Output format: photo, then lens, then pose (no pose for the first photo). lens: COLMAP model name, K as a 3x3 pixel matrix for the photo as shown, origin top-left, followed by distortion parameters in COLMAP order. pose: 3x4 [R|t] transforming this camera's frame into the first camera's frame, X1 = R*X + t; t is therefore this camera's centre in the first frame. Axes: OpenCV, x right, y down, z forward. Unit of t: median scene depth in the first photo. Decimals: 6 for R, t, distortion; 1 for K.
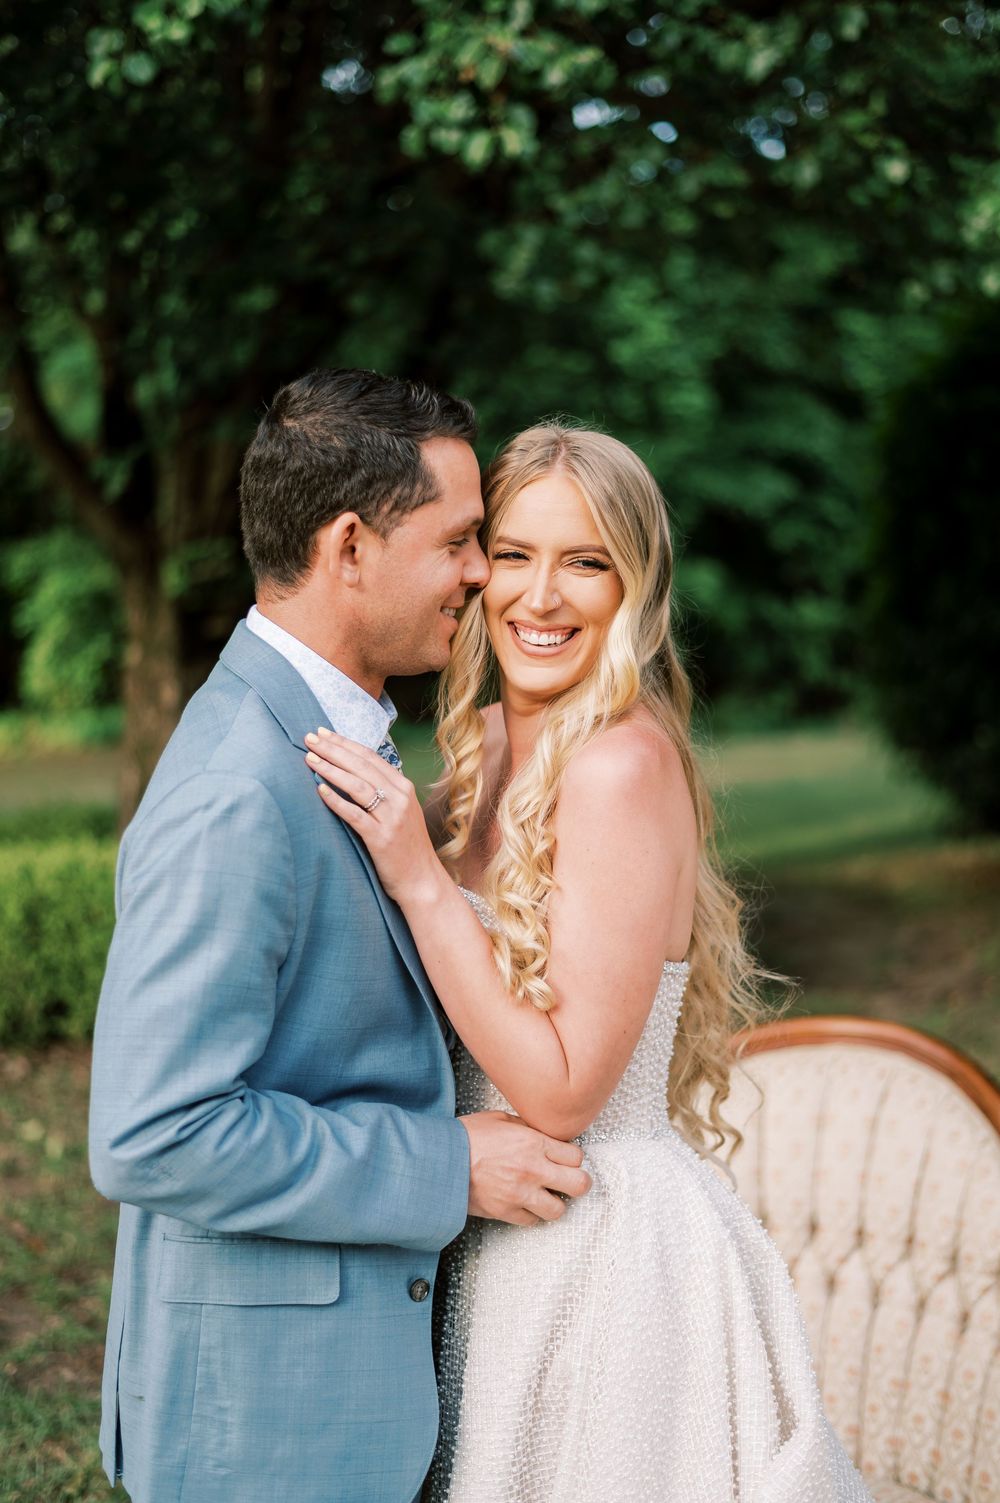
lens RADIAL K [[2234.4, 0, 494.8], [0, 2234.4, 751.0], [0, 0, 1]] dist [0.008199, 0.000000]
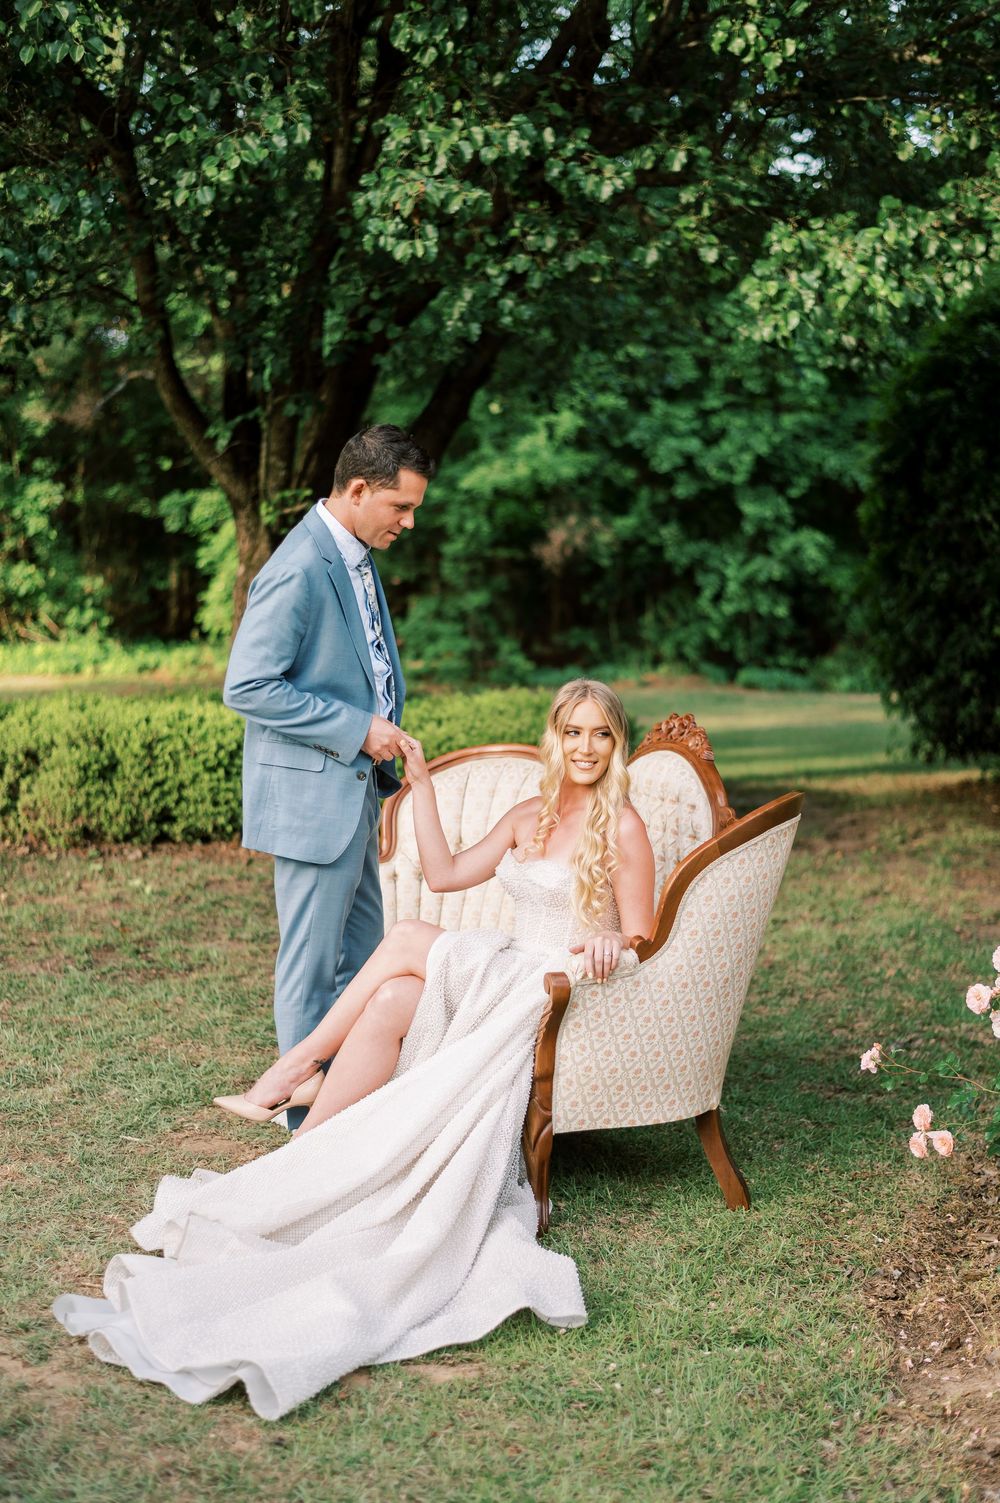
lens RADIAL K [[2234.4, 0, 504.3], [0, 2234.4, 751.2], [0, 0, 1]] dist [0.008199, 0.000000]
pose [[0.995697, 0.045442, -0.080765, 0.206025], [-0.044133, 0.998865, 0.017929, 0.064252], [0.081488, -0.014288, 0.996572, -0.613933]]
